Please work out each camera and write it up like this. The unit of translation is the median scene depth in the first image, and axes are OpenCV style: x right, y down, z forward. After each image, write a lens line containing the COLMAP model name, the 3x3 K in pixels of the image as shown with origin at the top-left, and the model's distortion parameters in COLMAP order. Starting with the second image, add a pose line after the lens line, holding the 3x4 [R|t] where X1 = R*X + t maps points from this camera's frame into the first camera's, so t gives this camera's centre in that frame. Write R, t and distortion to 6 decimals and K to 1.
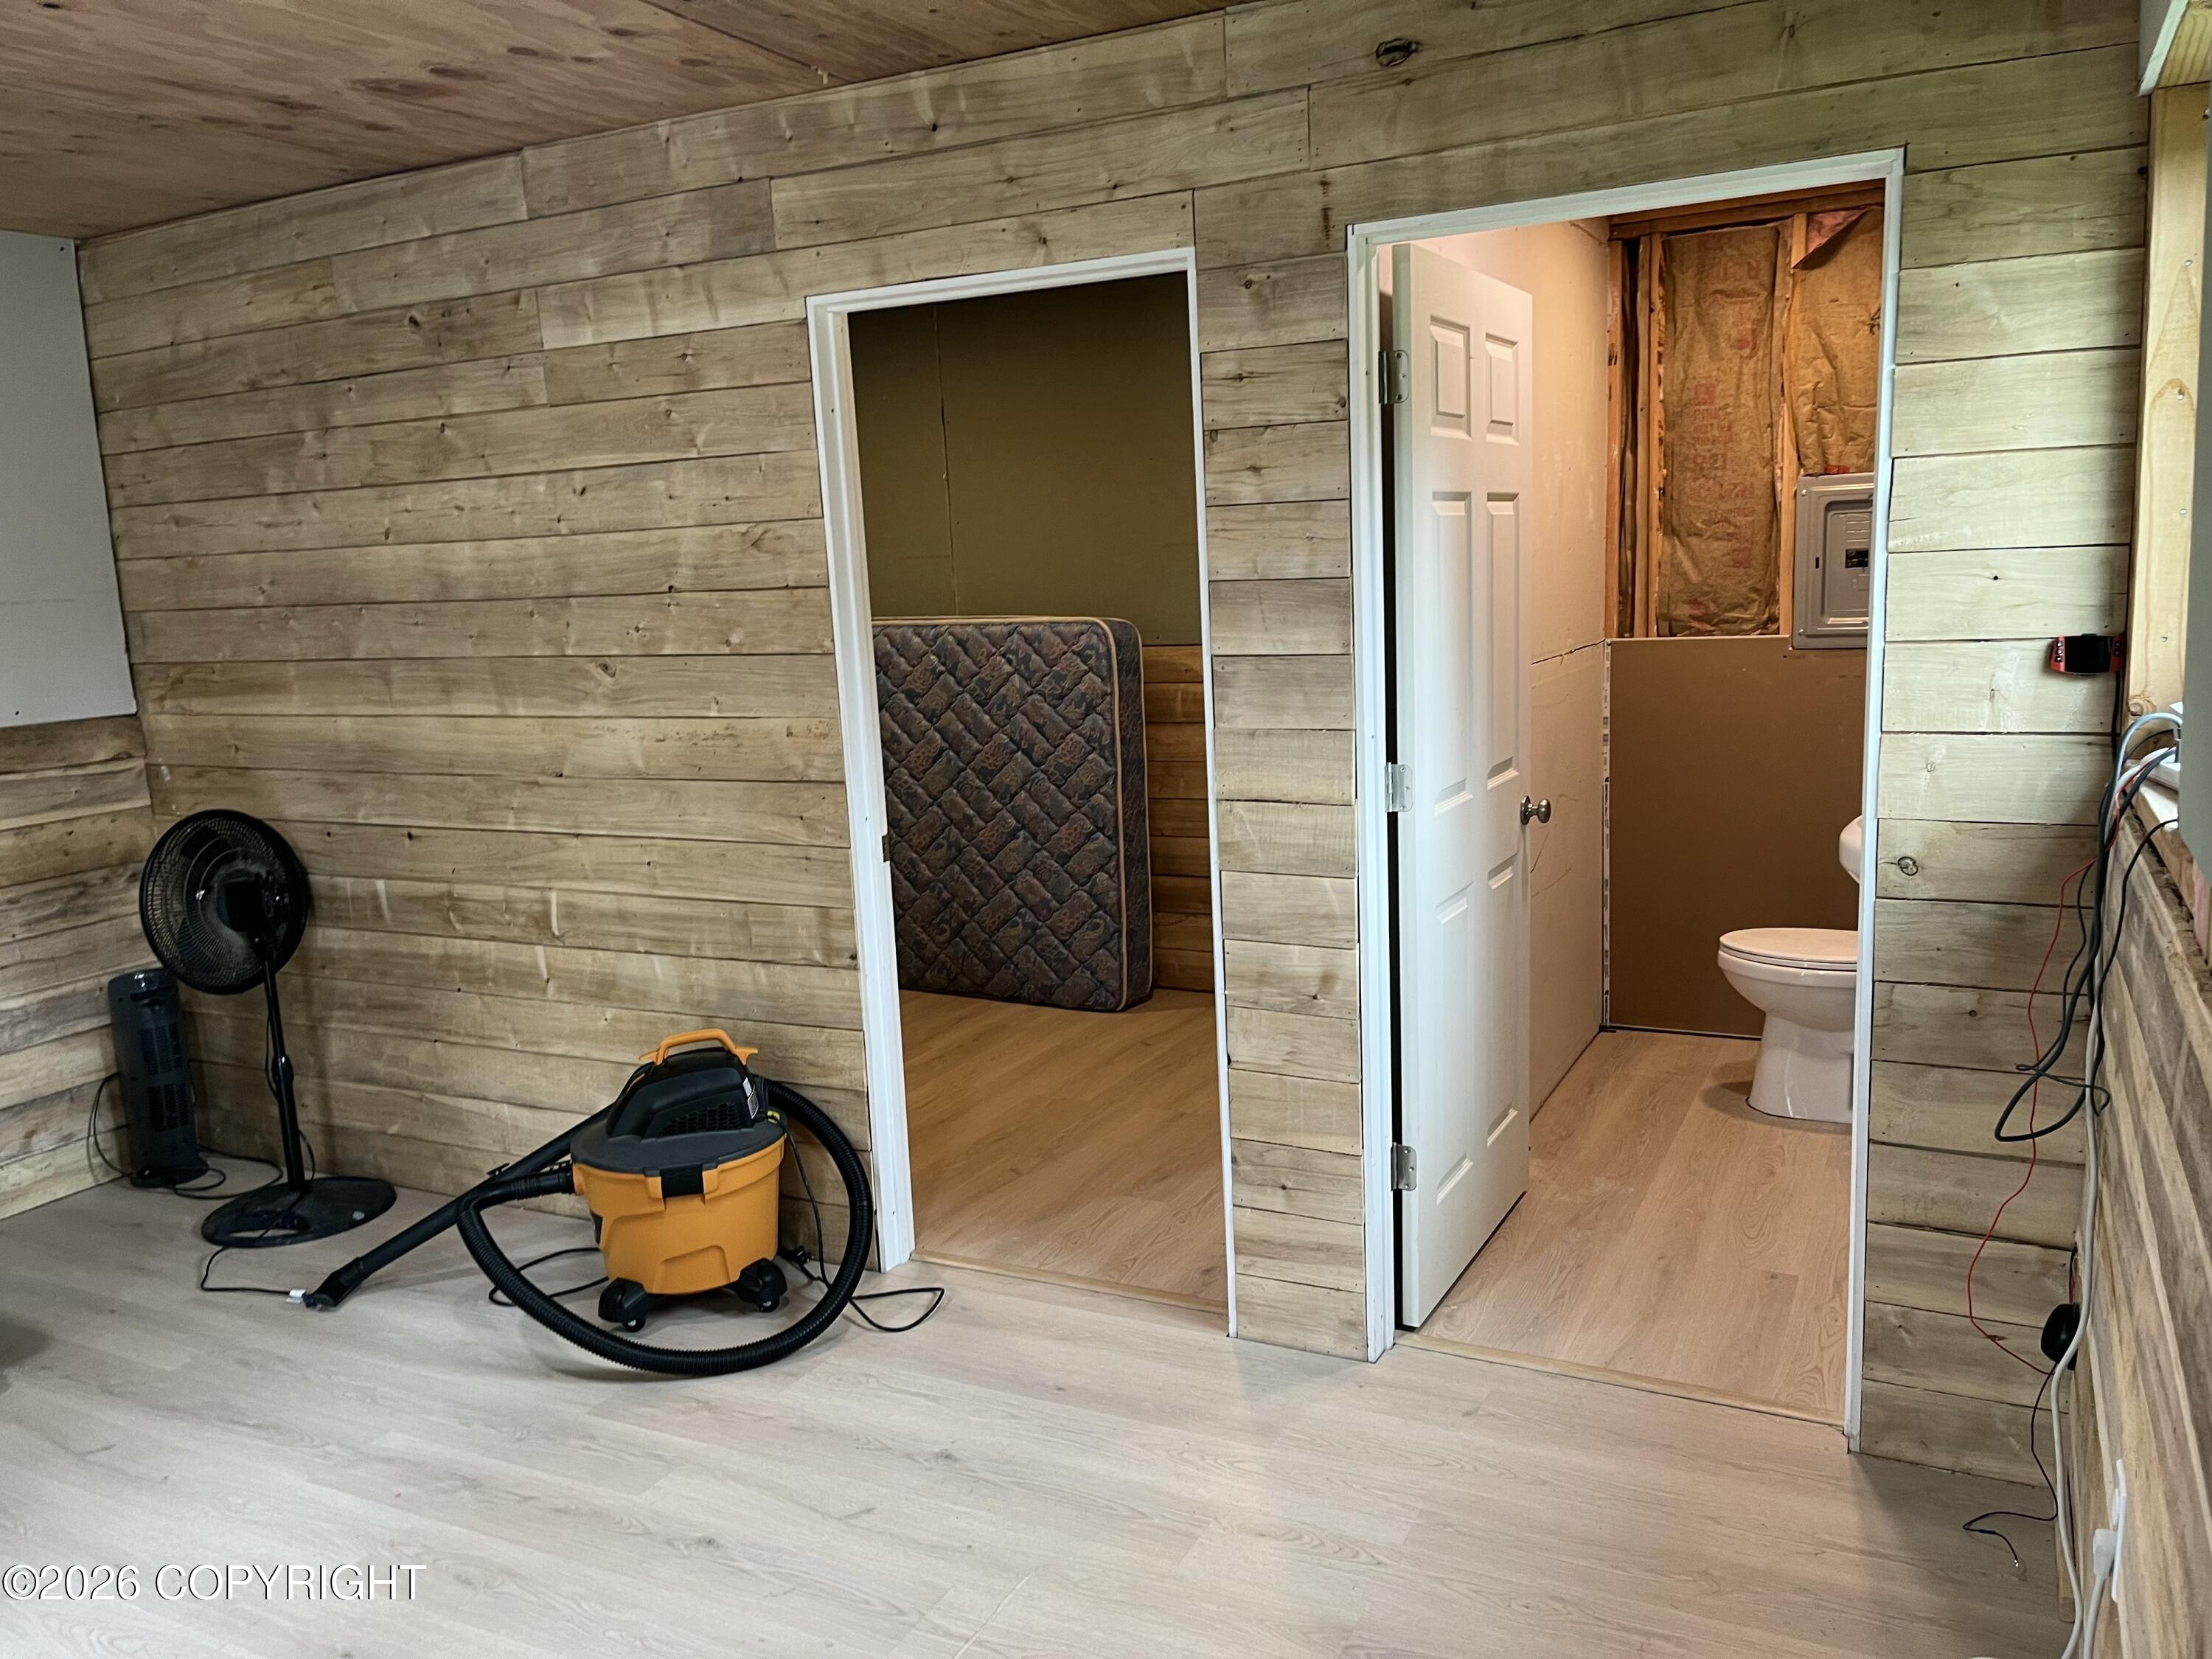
lens RADIAL K [[1692.5, 0, 1096.8], [0, 1692.5, 837.0], [0, 0, 1]] dist [0.081179, -0.092577]
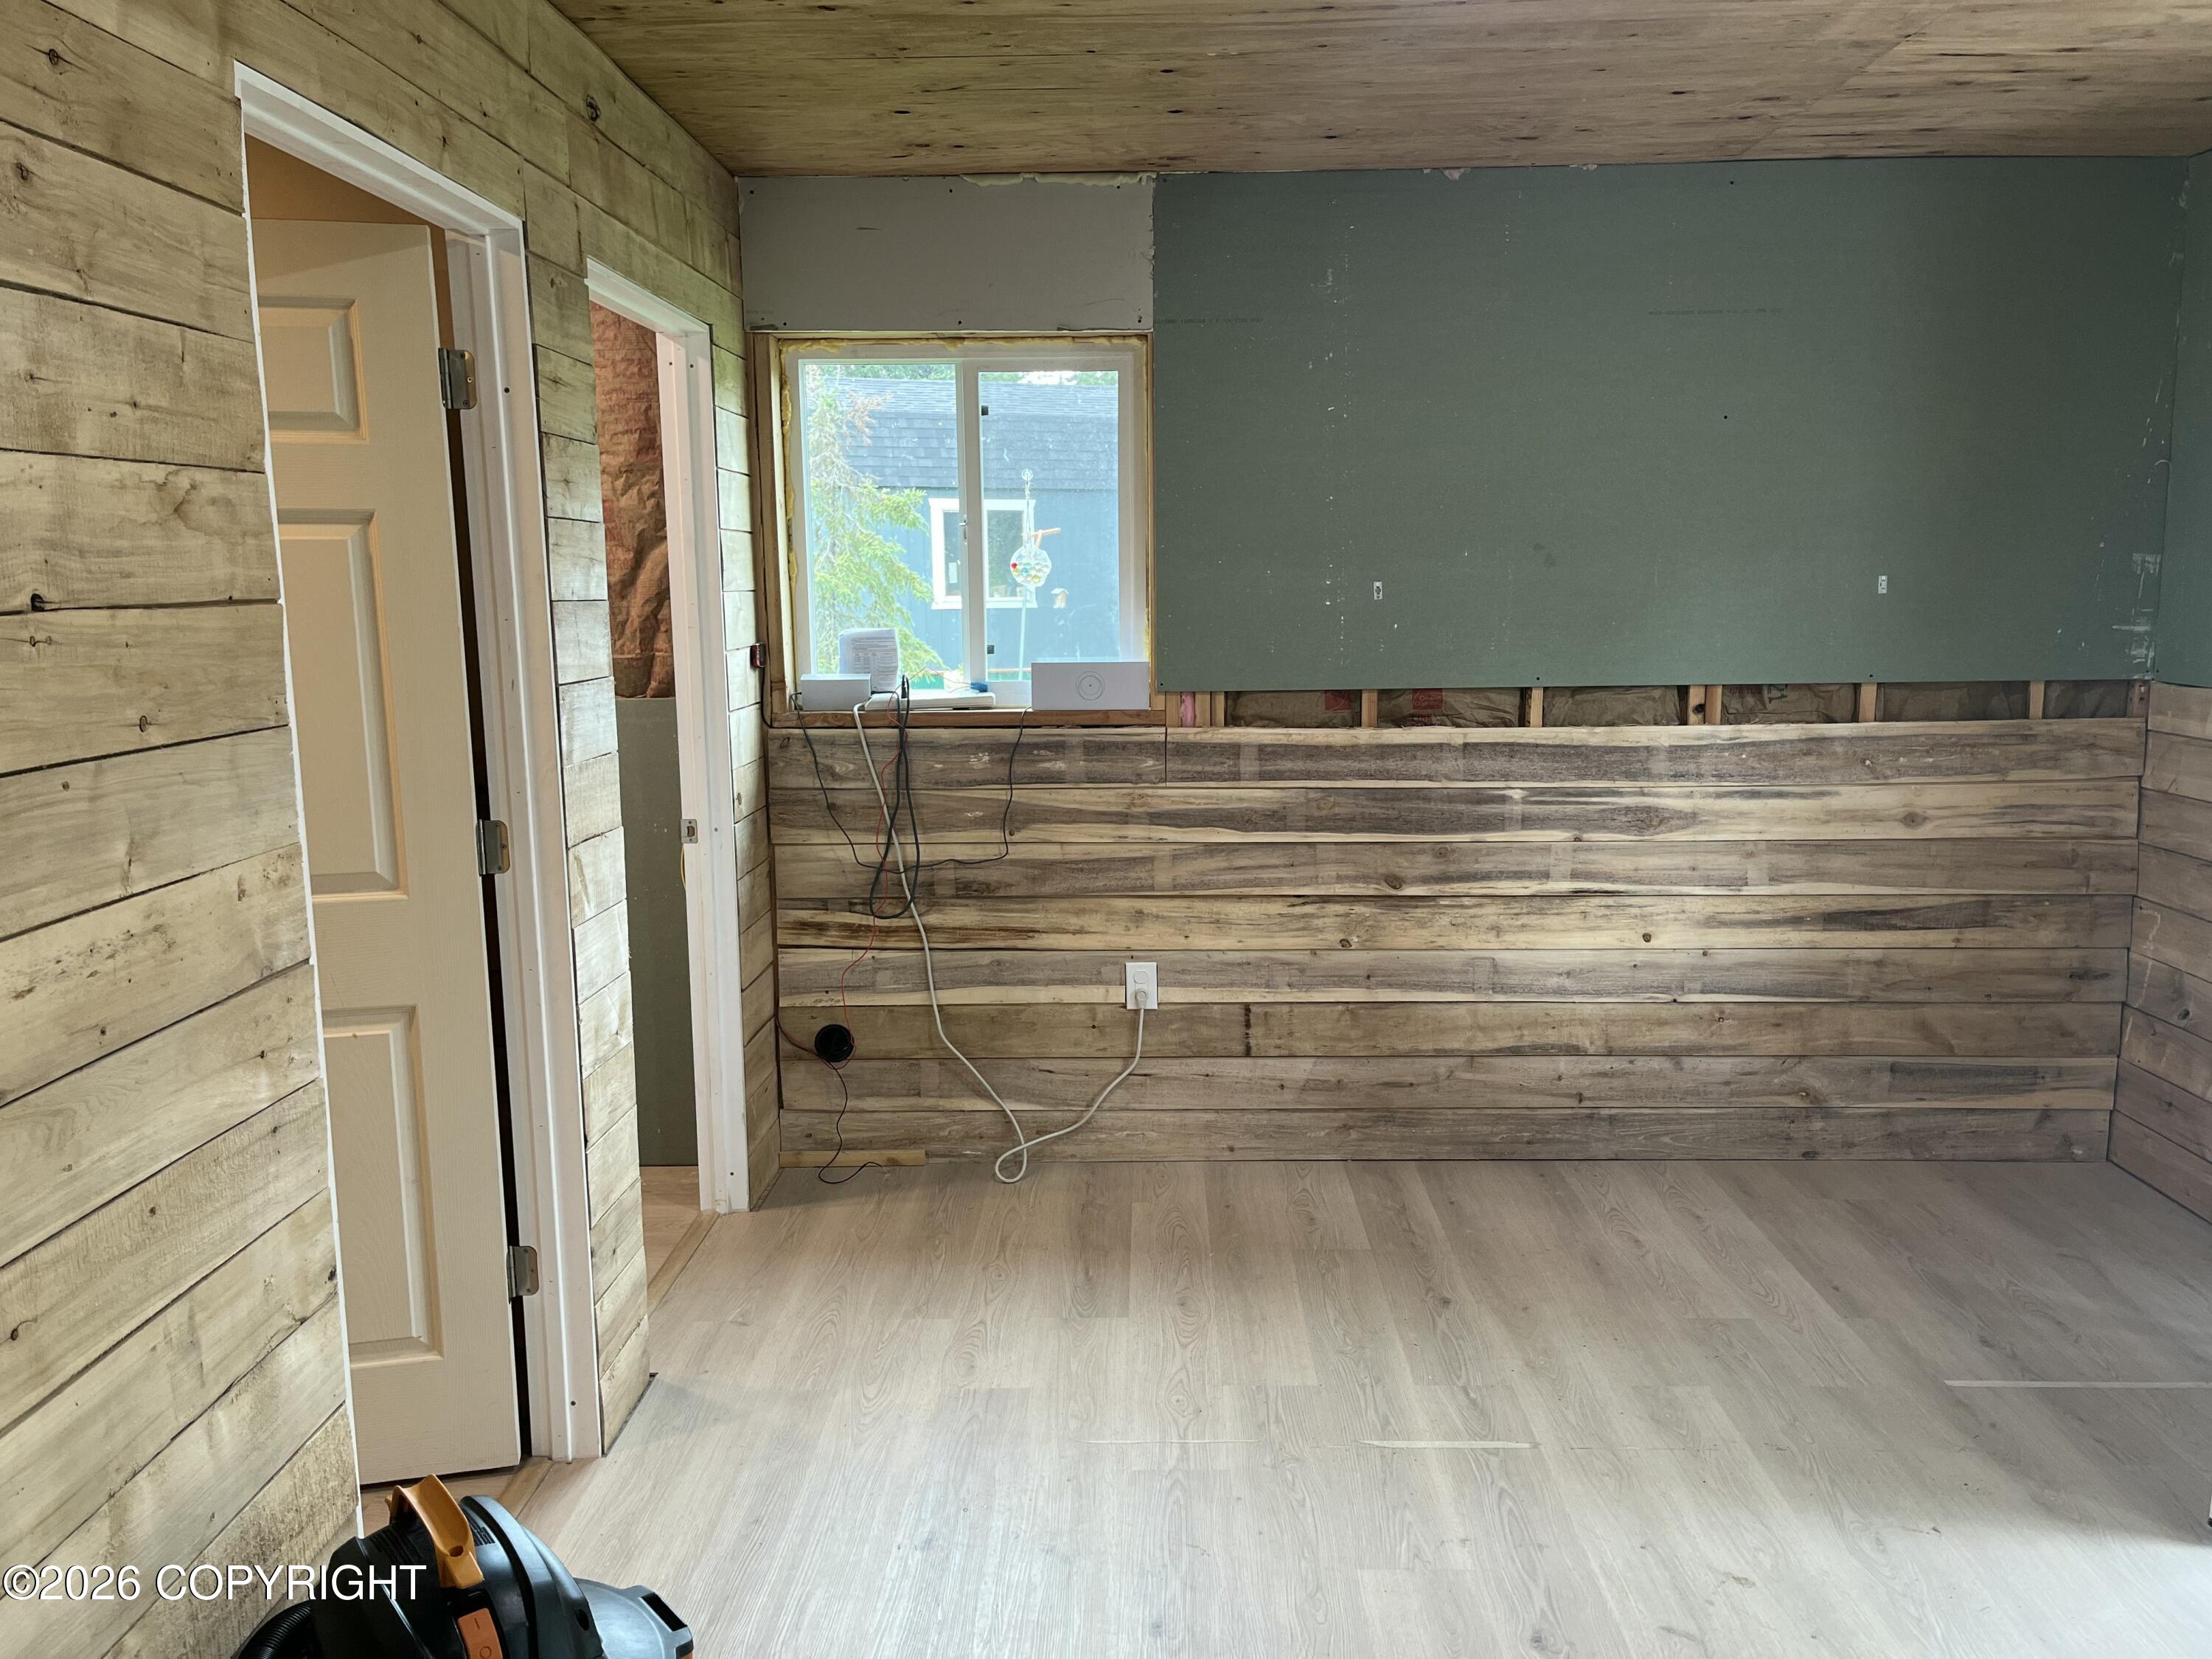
lens RADIAL K [[1692.5, 0, 1096.8], [0, 1692.5, 837.0], [0, 0, 1]] dist [0.081179, -0.092577]
pose [[-0.426061, -0.092945, 0.899907, -0.626456], [0.181143, 0.965801, 0.185513, -0.105546], [-0.886374, 0.242051, -0.394654, 0.820615]]
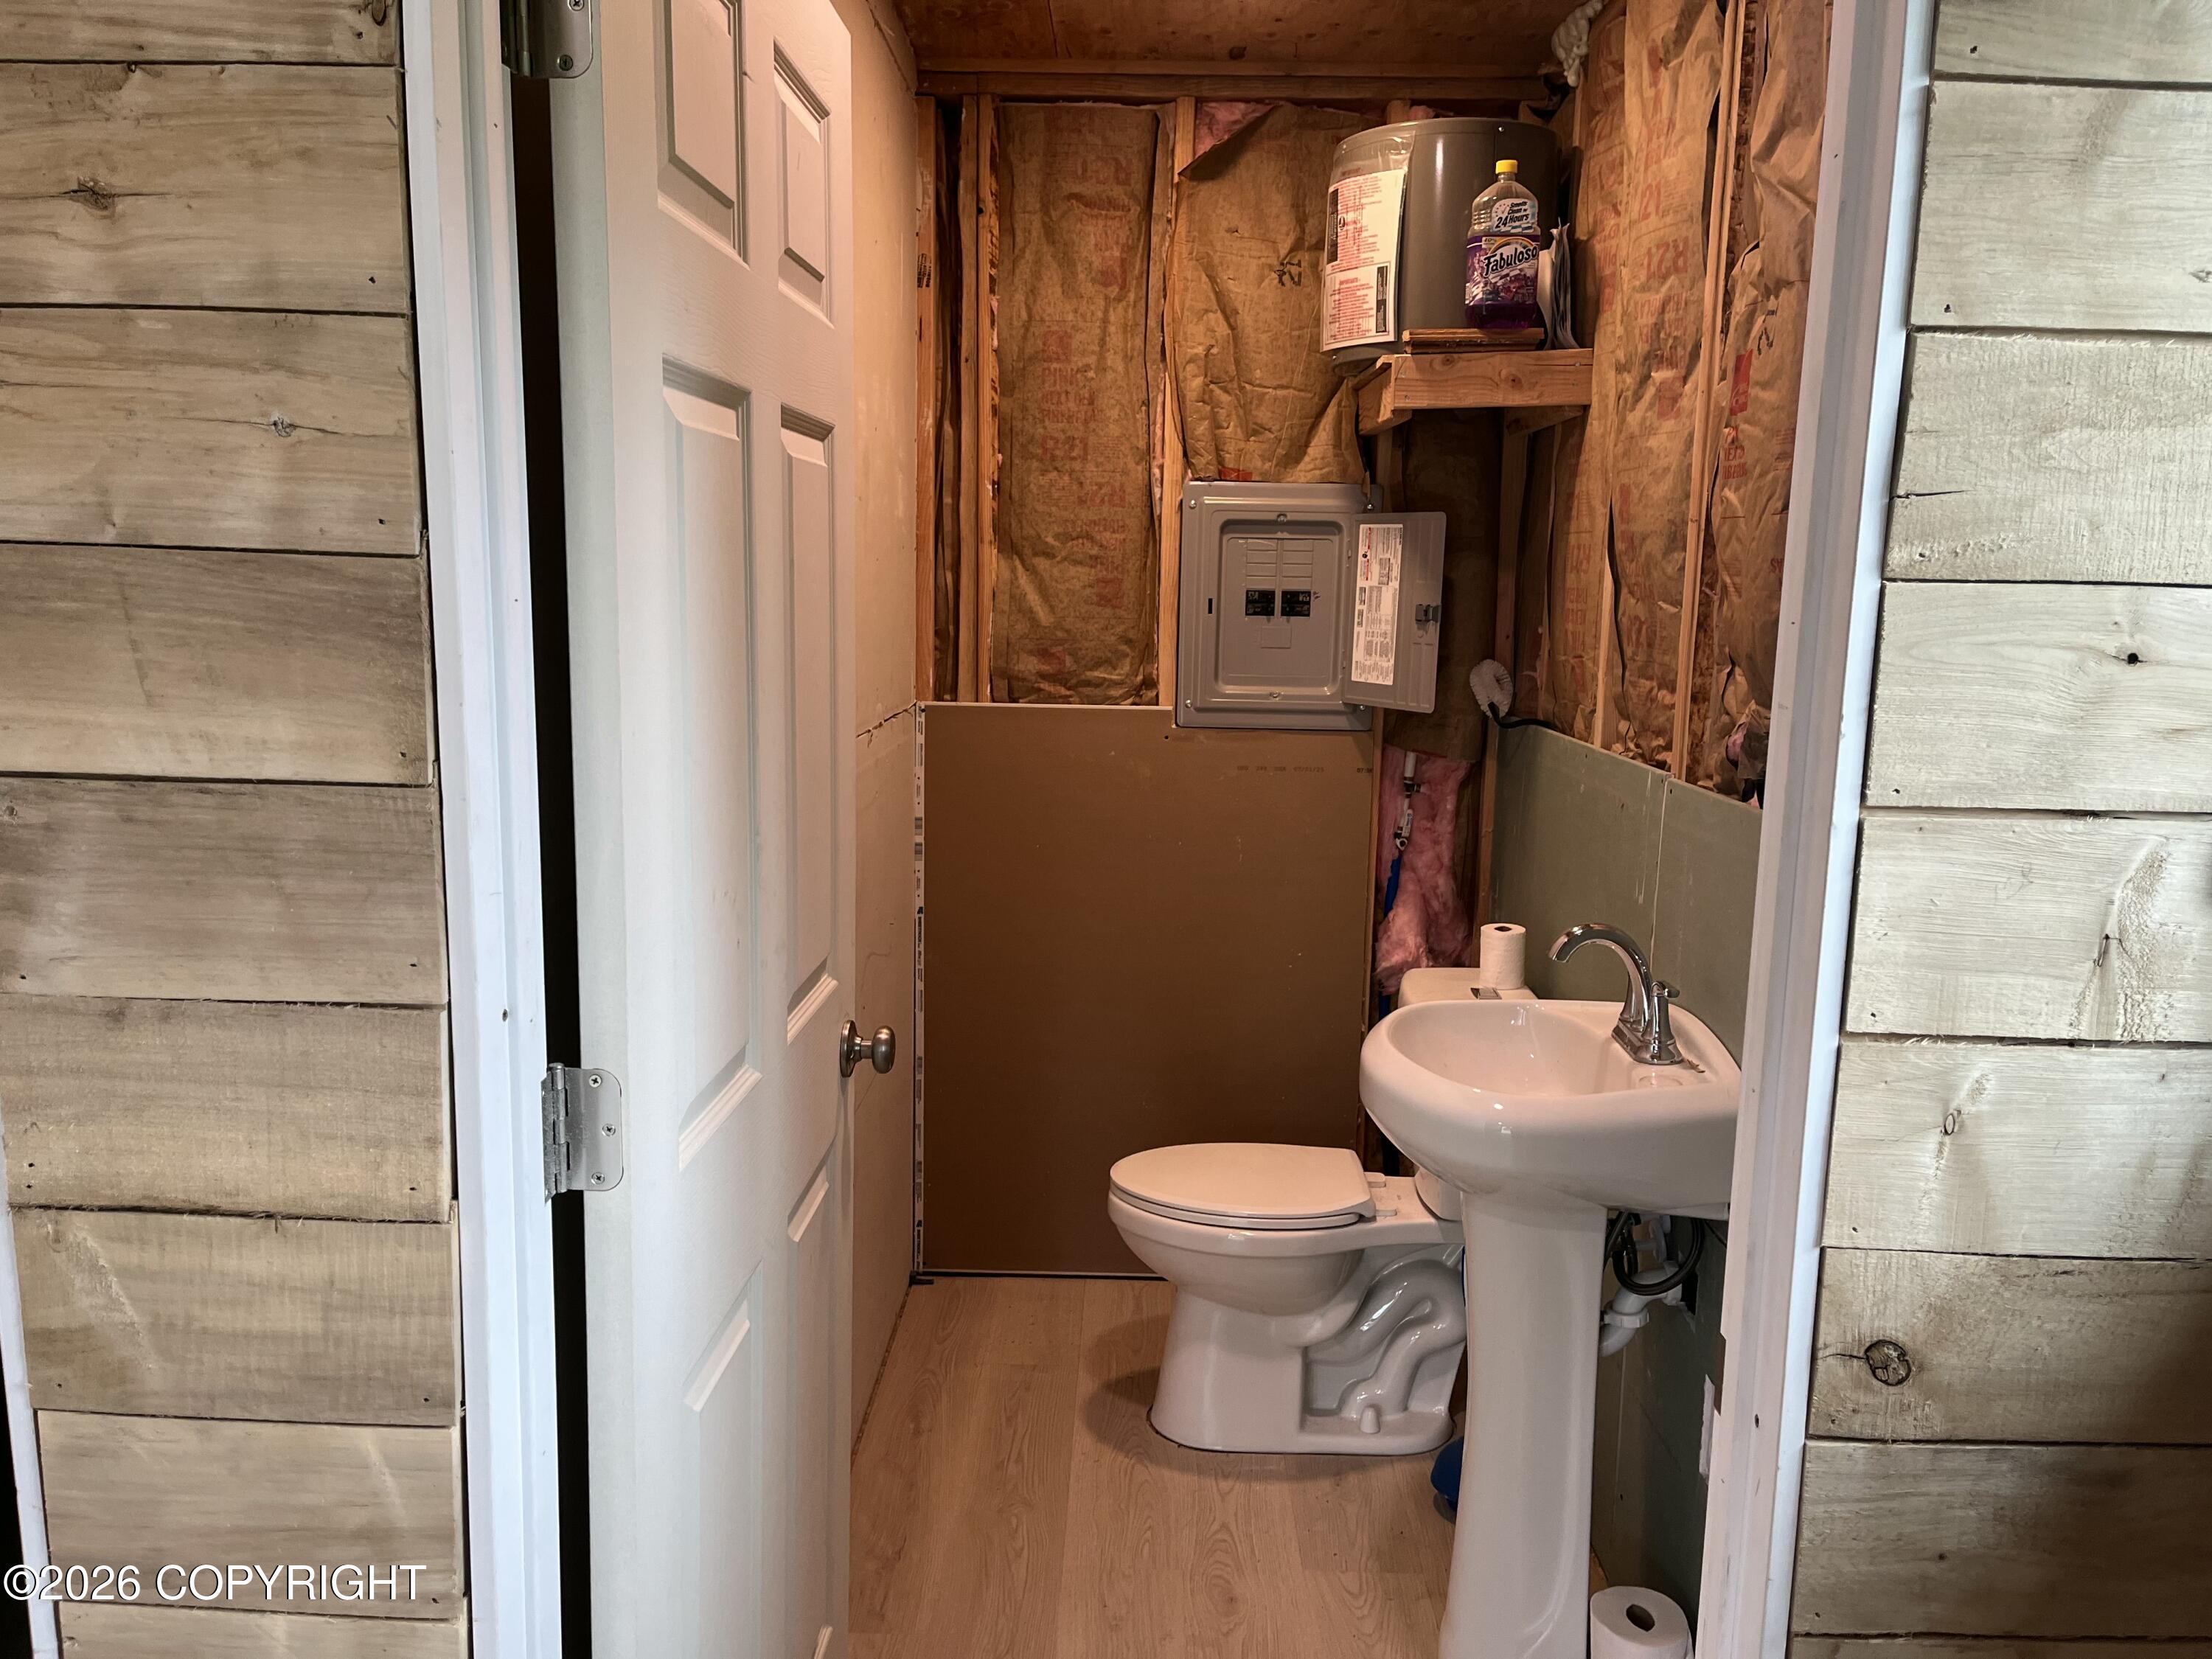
lens RADIAL K [[1678.7, 0, 1138.4], [0, 1678.7, 829.7], [0, 0, 1]] dist [0.023646, -0.004452]
pose [[0.886030, -0.006914, 0.463577, 0.076830], [0.016123, 0.999744, -0.015905, -0.058722], [-0.463348, 0.021566, 0.885914, 0.411443]]
